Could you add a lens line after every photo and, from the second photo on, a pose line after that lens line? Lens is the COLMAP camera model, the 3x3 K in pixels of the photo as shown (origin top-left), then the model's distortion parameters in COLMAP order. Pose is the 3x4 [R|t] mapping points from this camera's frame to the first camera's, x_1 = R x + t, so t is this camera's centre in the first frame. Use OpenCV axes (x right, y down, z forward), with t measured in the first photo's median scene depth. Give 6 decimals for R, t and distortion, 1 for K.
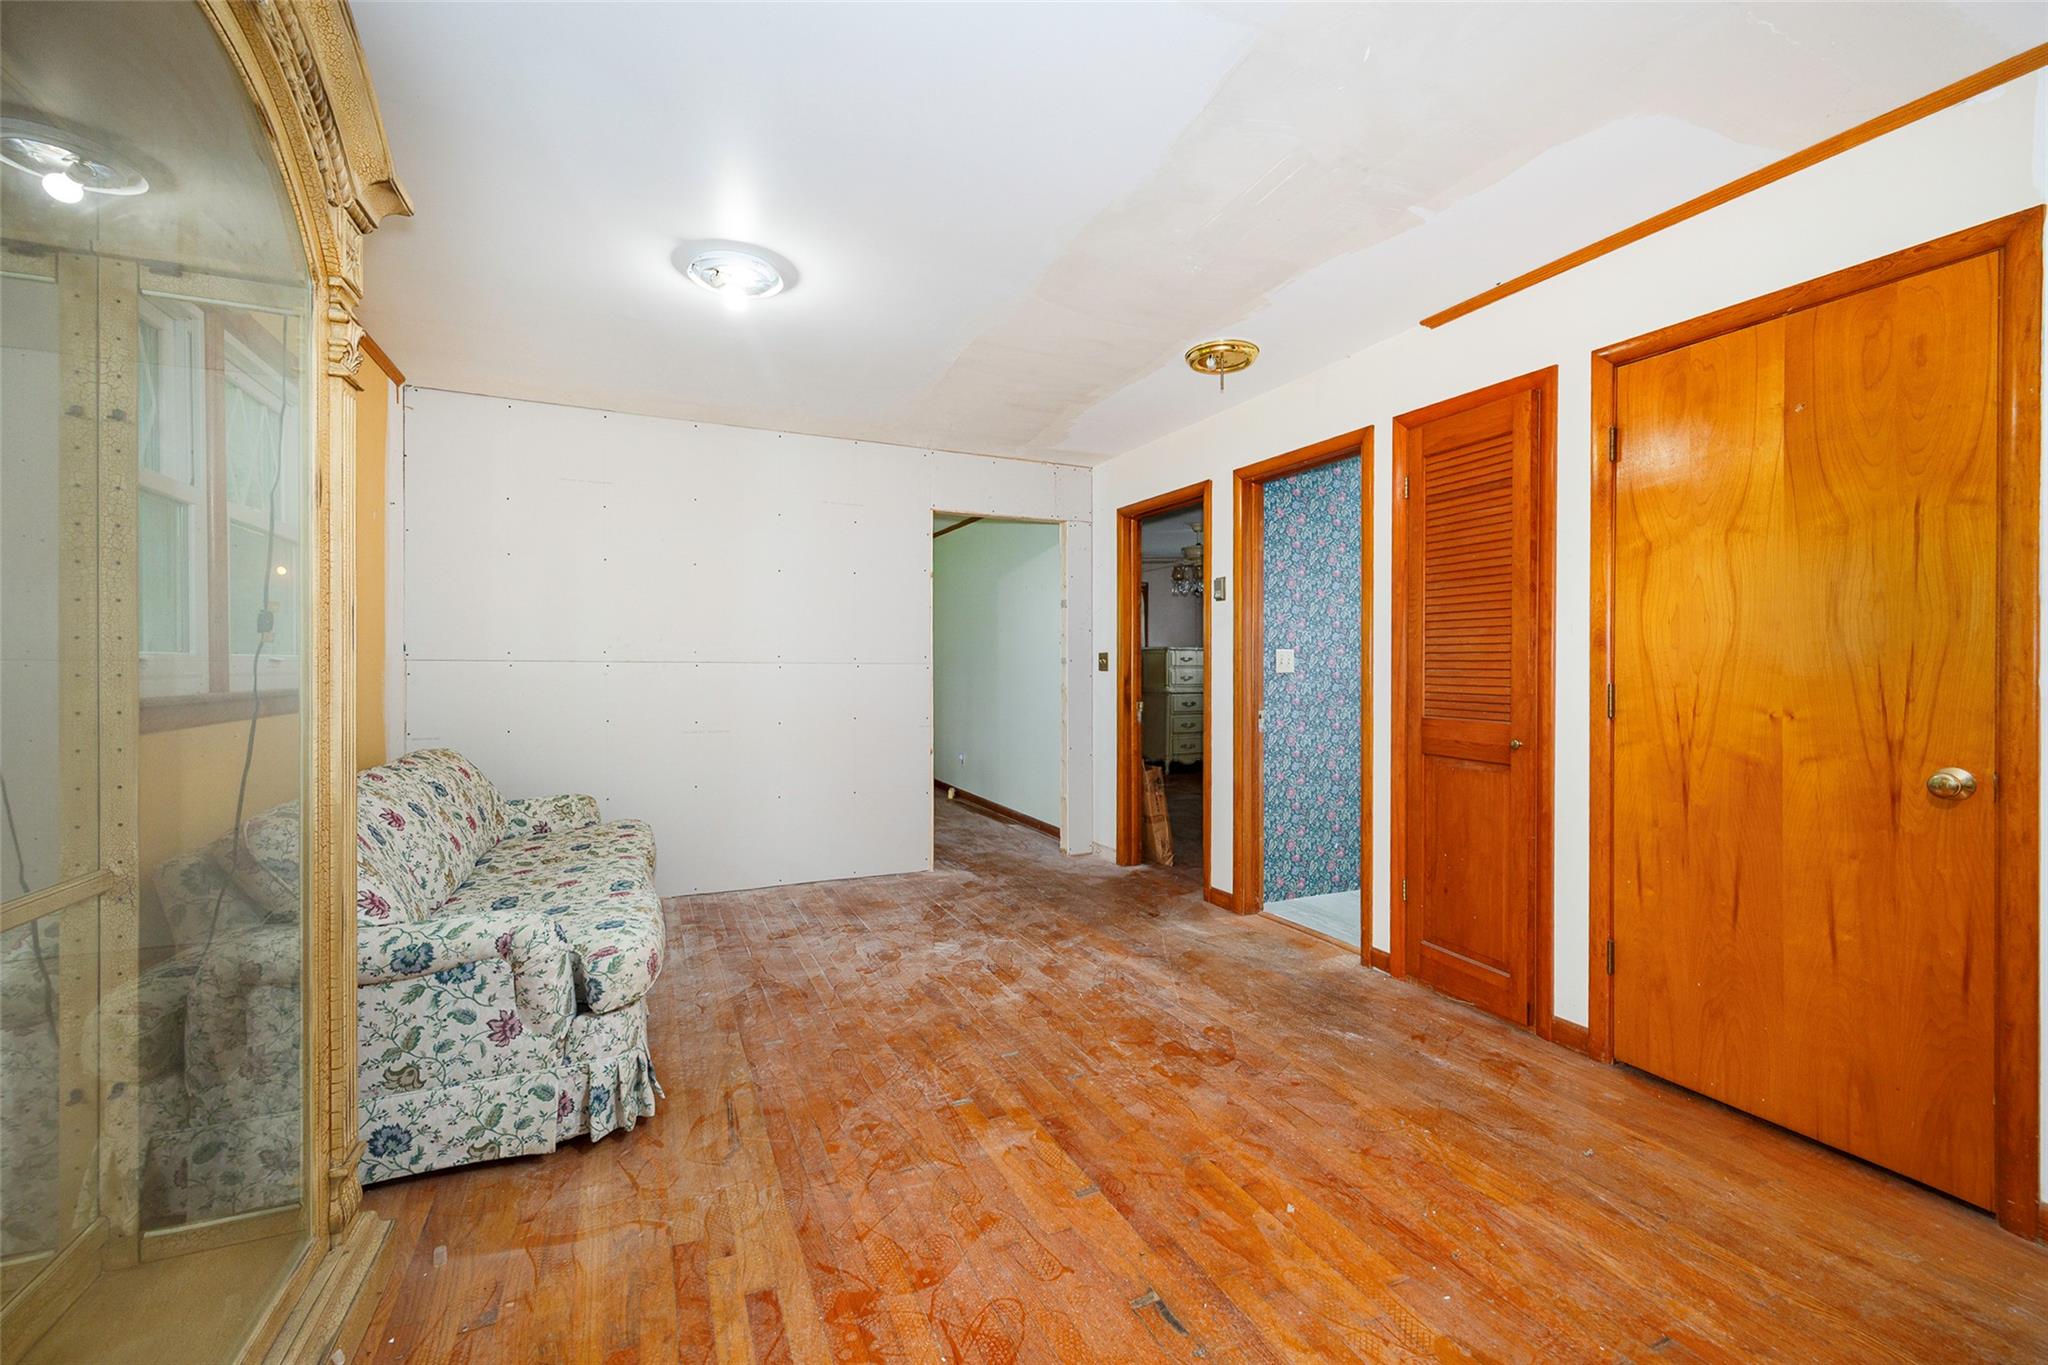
lens RADIAL K [[852.7, 0, 1026.6], [0, 852.7, 678.7], [0, 0, 1]] dist [0.002098, 0.000106]
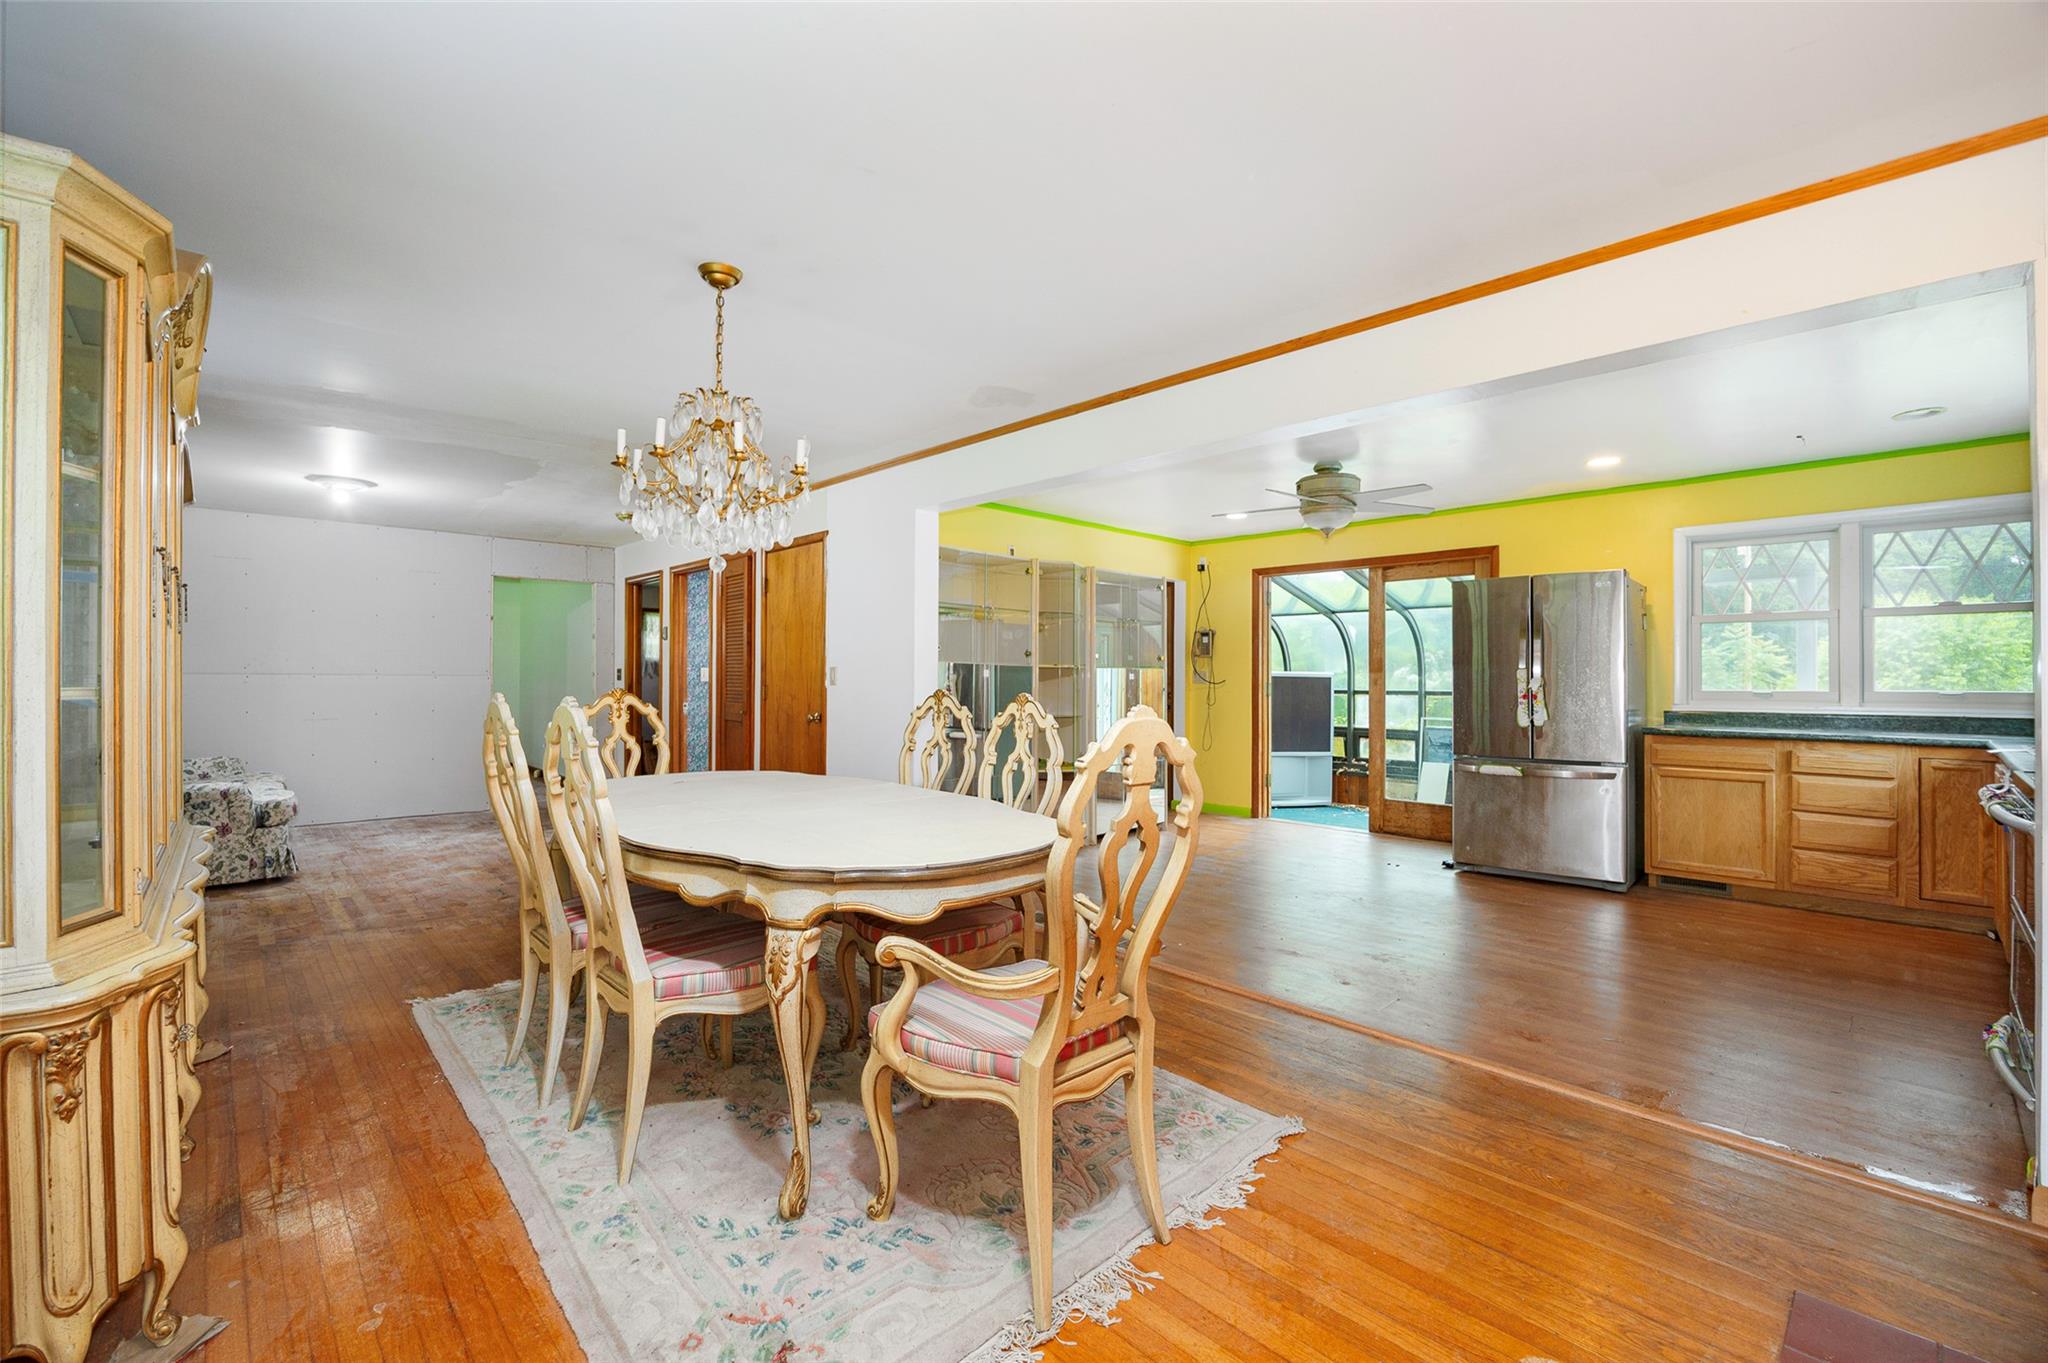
lens RADIAL K [[881.1, 0, 1013.9], [0, 881.1, 678.2], [0, 0, 1]] dist [-0.013569, 0.000047]
pose [[0.947368, 0.002080, 0.320139, 0.681225], [0.001772, 0.999929, -0.011742, 0.020631], [-0.320141, 0.011691, 0.947298, -1.967754]]
